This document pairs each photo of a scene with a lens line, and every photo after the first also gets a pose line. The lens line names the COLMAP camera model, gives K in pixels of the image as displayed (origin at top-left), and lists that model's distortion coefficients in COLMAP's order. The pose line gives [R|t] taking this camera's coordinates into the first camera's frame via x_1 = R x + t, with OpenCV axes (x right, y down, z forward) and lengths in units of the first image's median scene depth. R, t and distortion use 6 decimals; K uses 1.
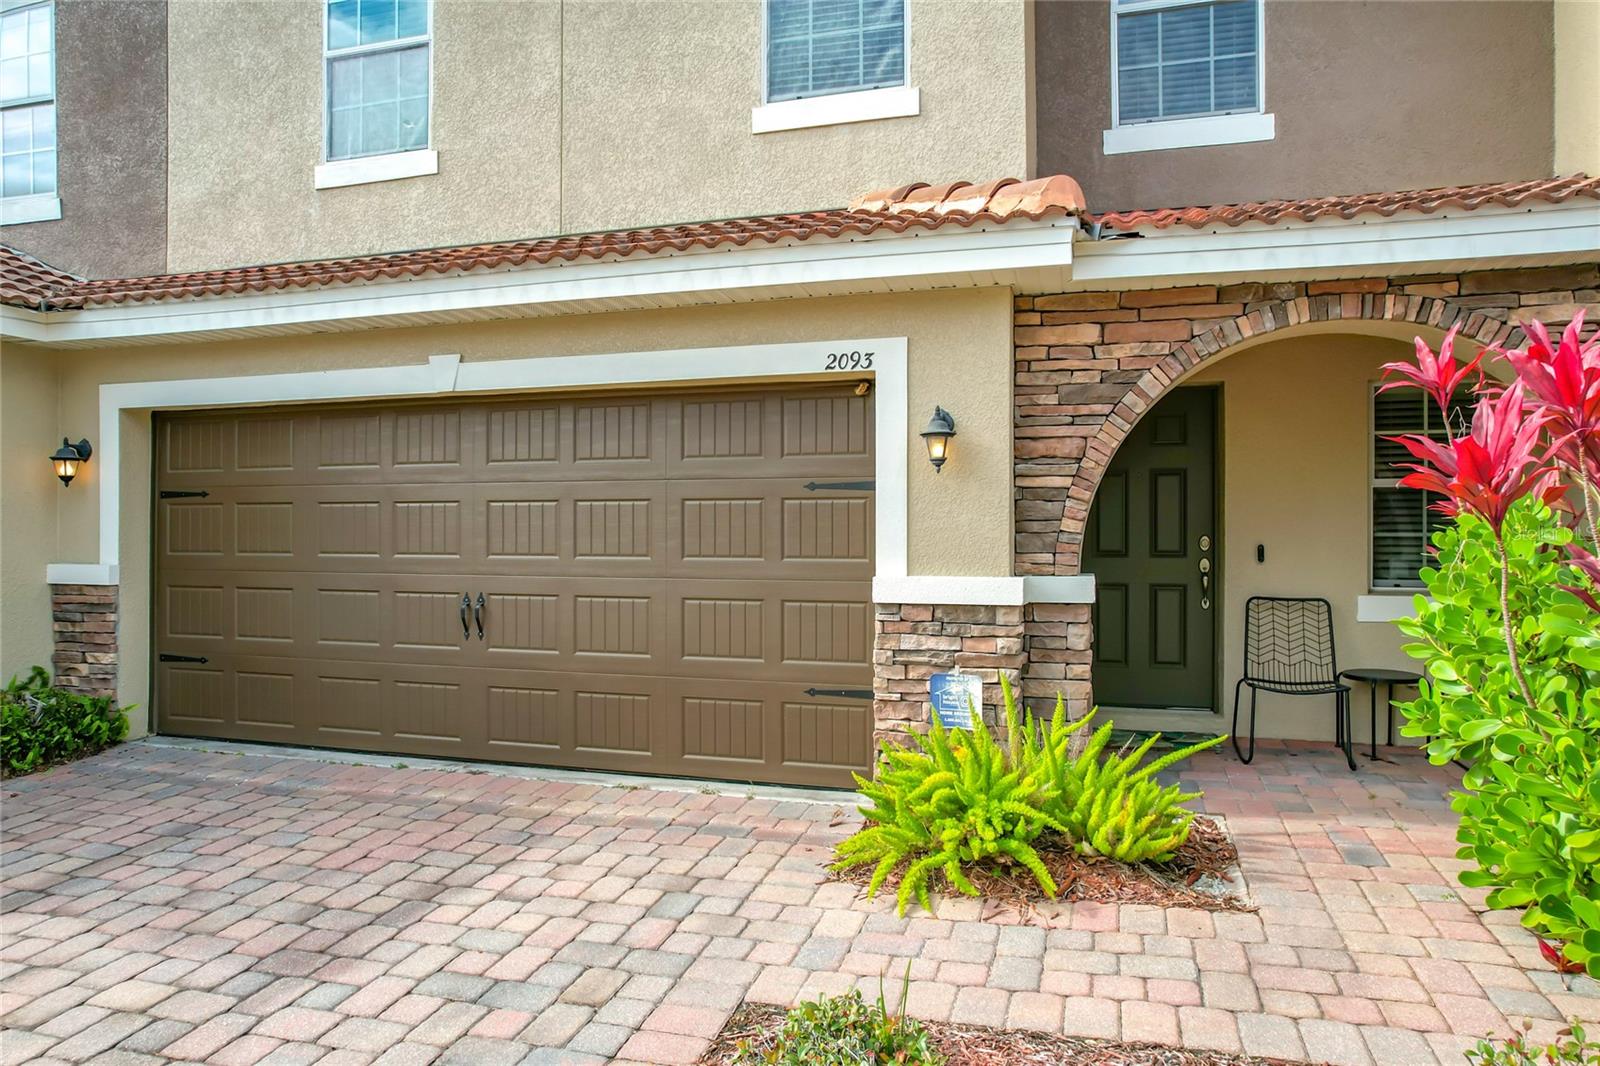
lens RADIAL K [[1039.0, 0, 782.1], [0, 1039.0, 536.2], [0, 0, 1]] dist [-0.070338, 0.061990]
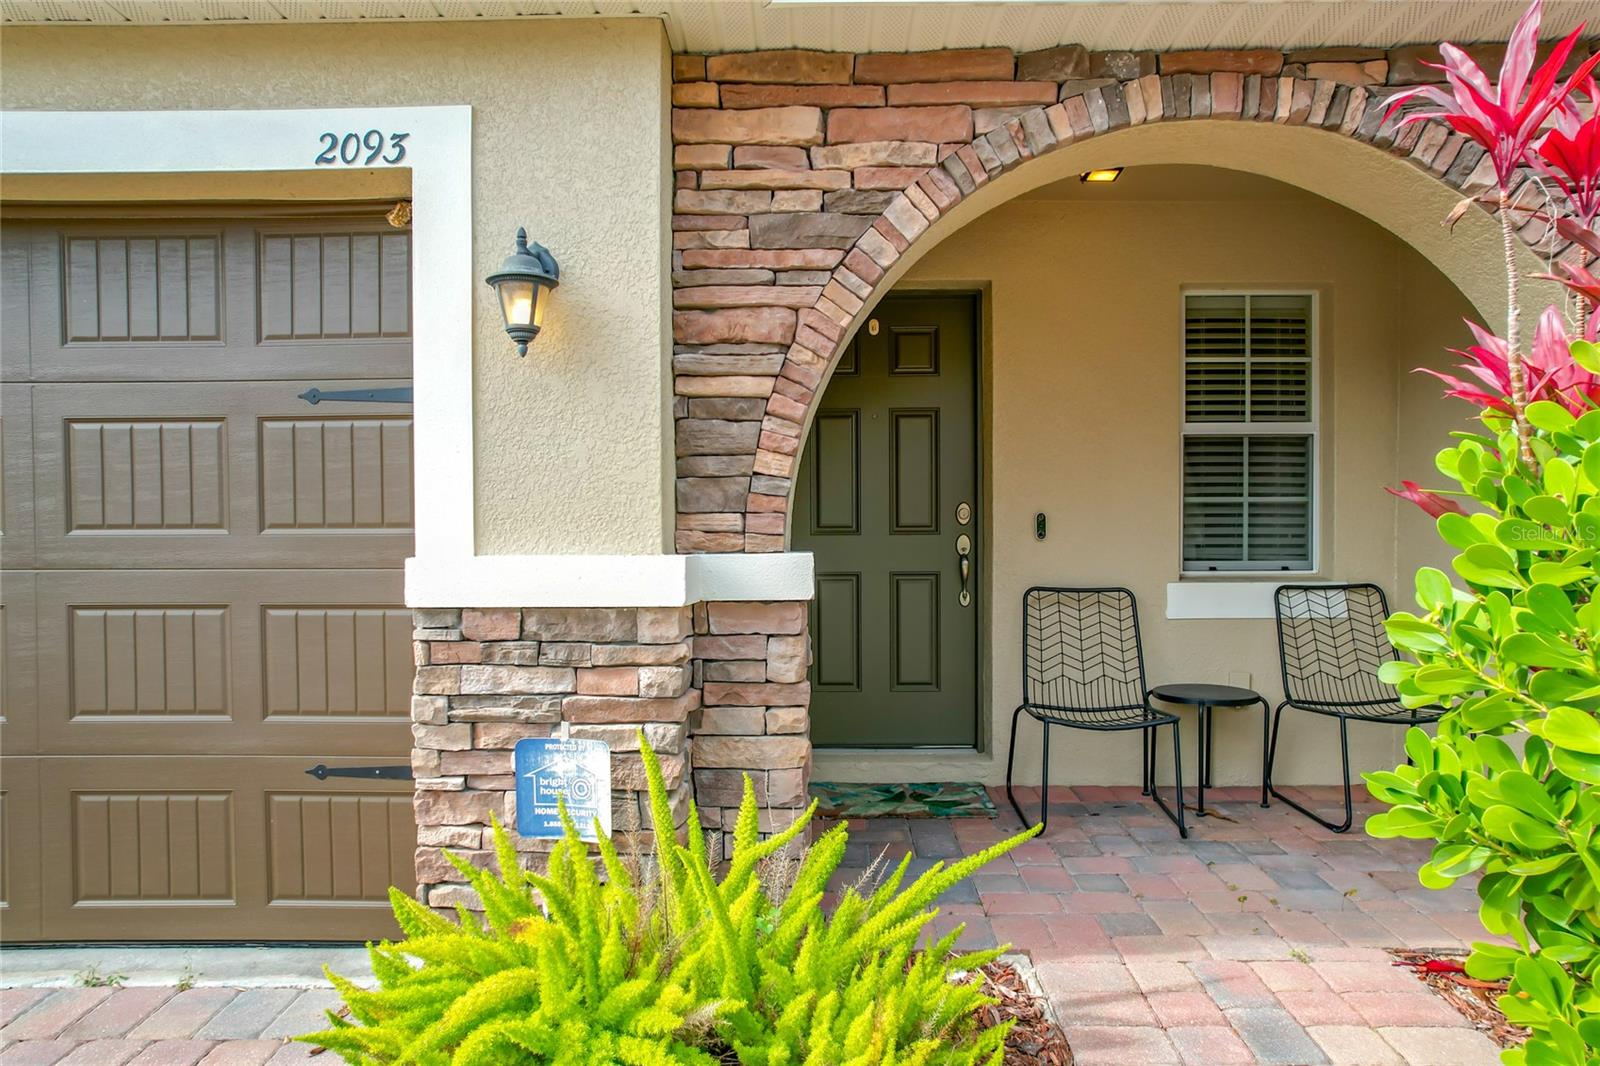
lens RADIAL K [[1039.0, 0, 792.2], [0, 1039.0, 555.8], [0, 0, 1]] dist [-0.070338, 0.061990]
pose [[0.963394, -0.009928, 0.267905, 0.135881], [0.005876, 0.999856, 0.015925, 0.030804], [-0.268025, -0.013768, 0.963314, 0.444428]]
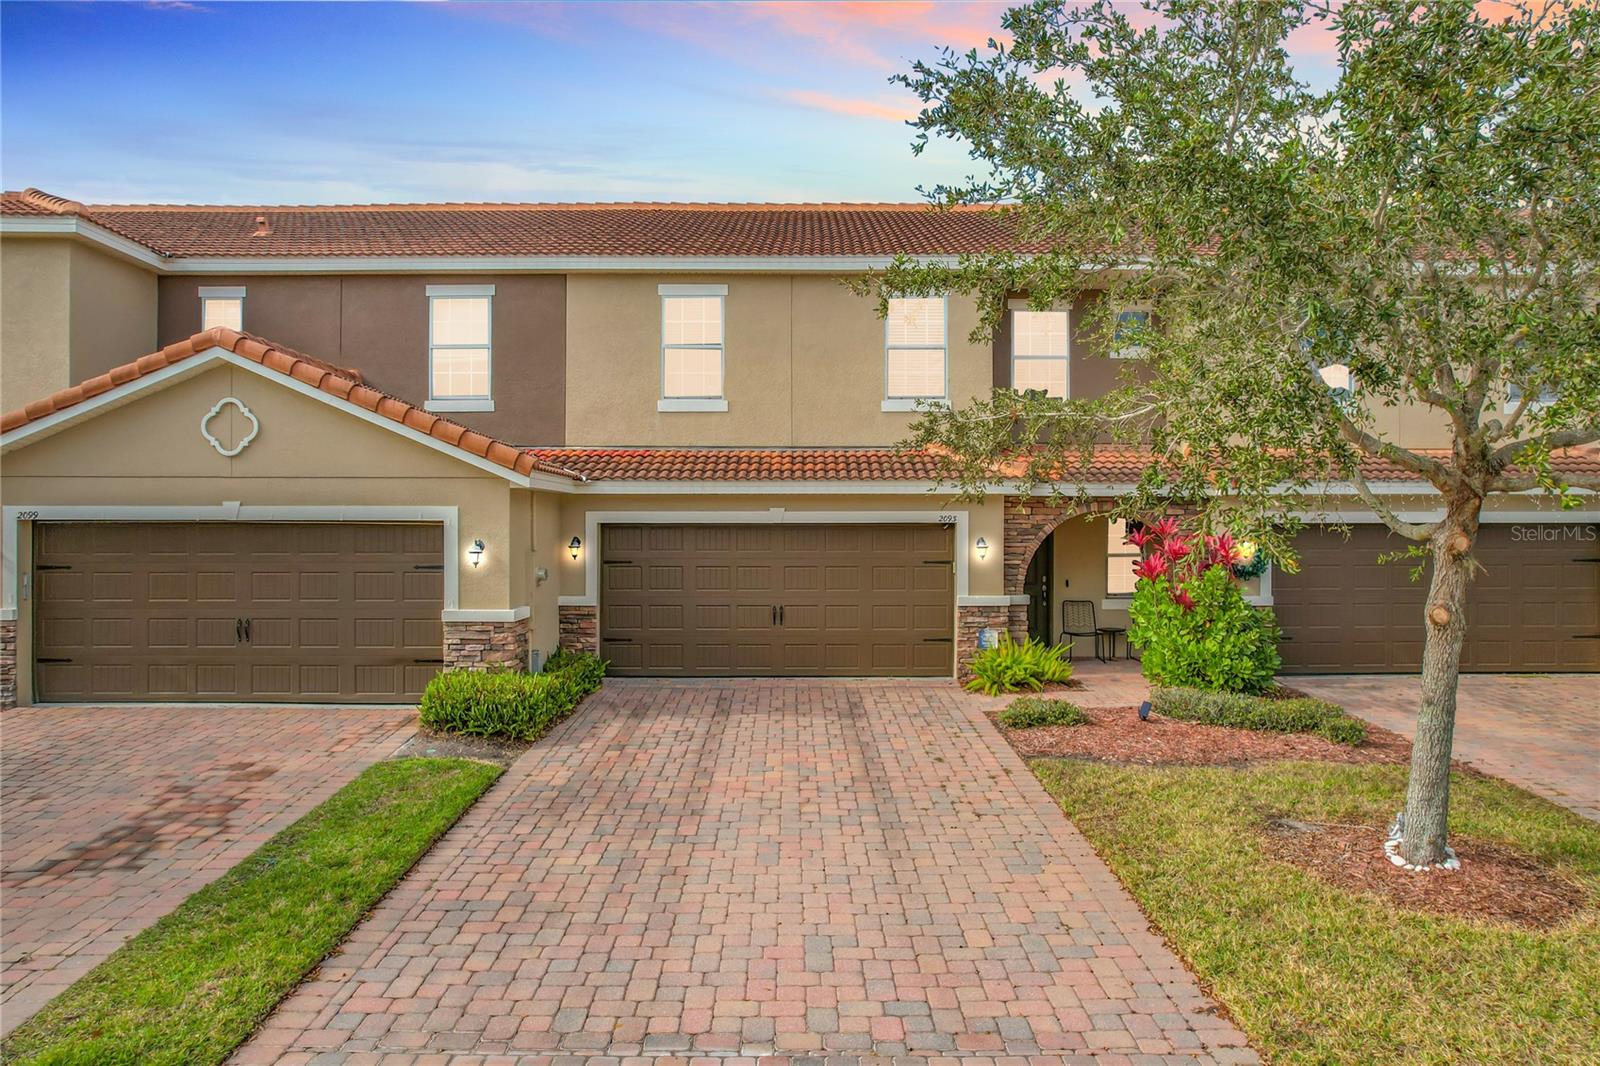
lens RADIAL K [[1039.0, 0, 812.5], [0, 1039.0, 536.0], [0, 0, 1]] dist [-0.070338, 0.061990]
pose [[0.950795, 0.000132, 0.309822, -1.150531], [0.001970, 0.999977, -0.006471, -0.106274], [-0.309816, 0.006763, 0.950773, -1.539732]]
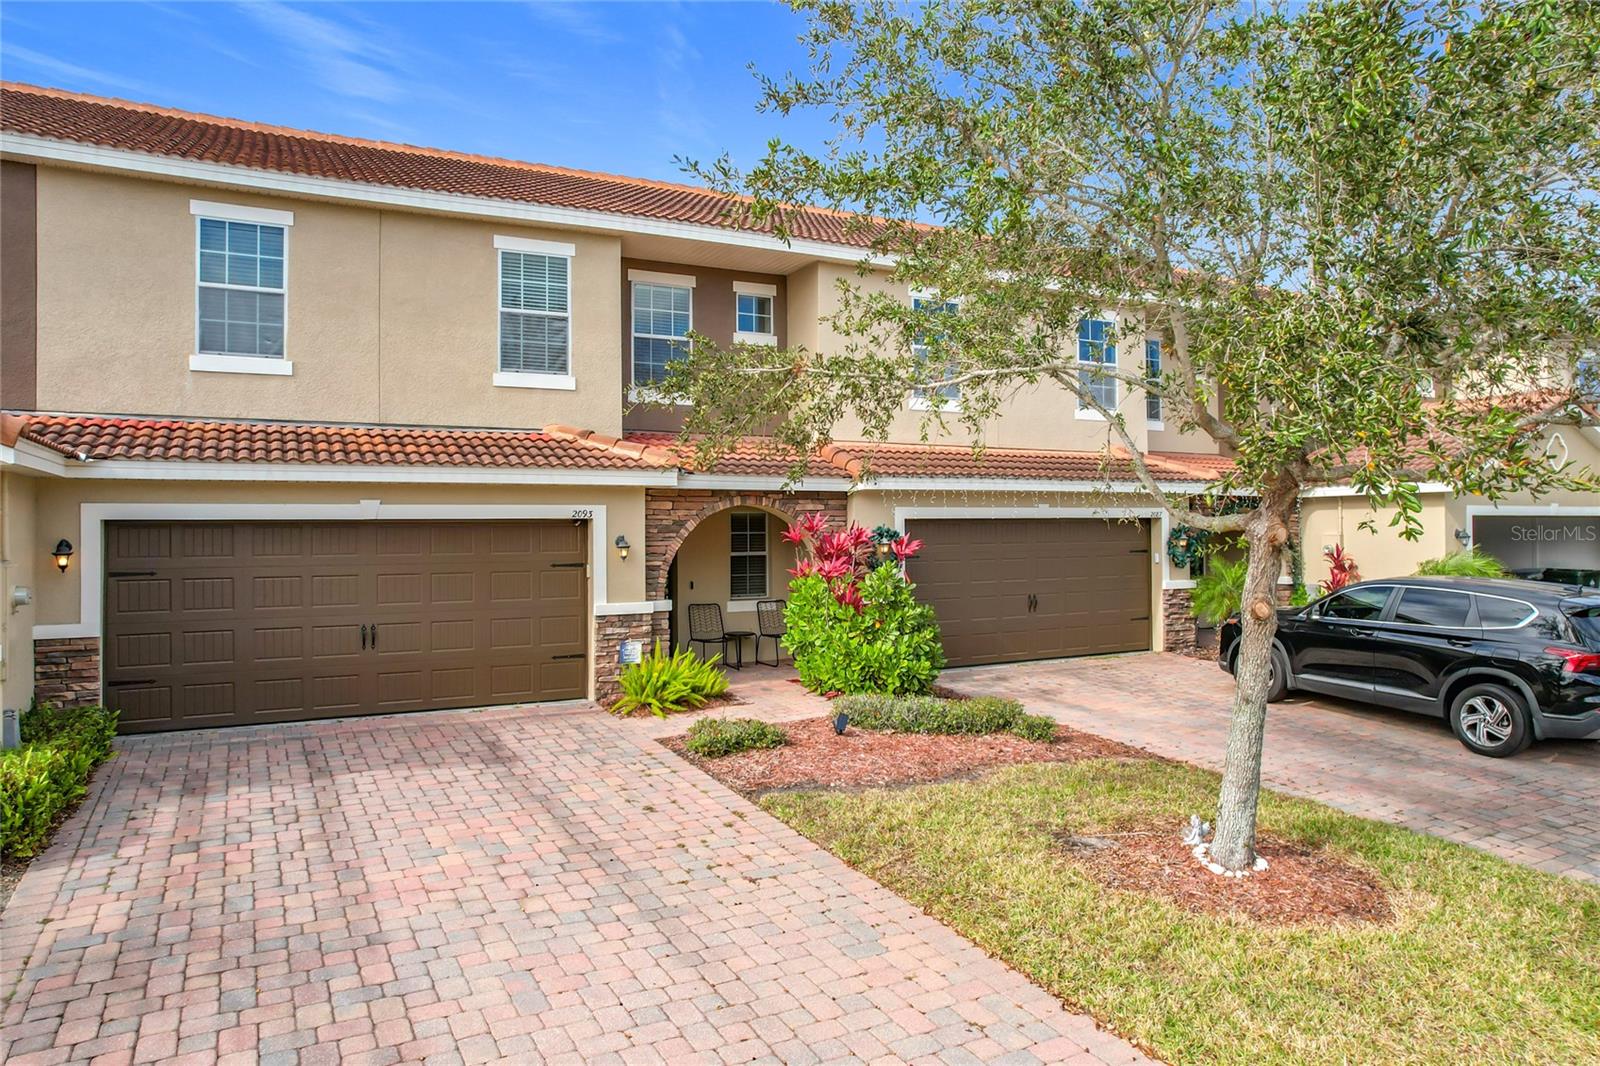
lens RADIAL K [[1039.0, 0, 800.1], [0, 1039.0, 523.0], [0, 0, 1]] dist [-0.070338, 0.061990]
pose [[0.701645, 0.001107, 0.712526, -1.286027], [0.013616, 0.999795, -0.014961, -0.107245], [-0.712397, 0.020200, 0.701486, -1.022291]]
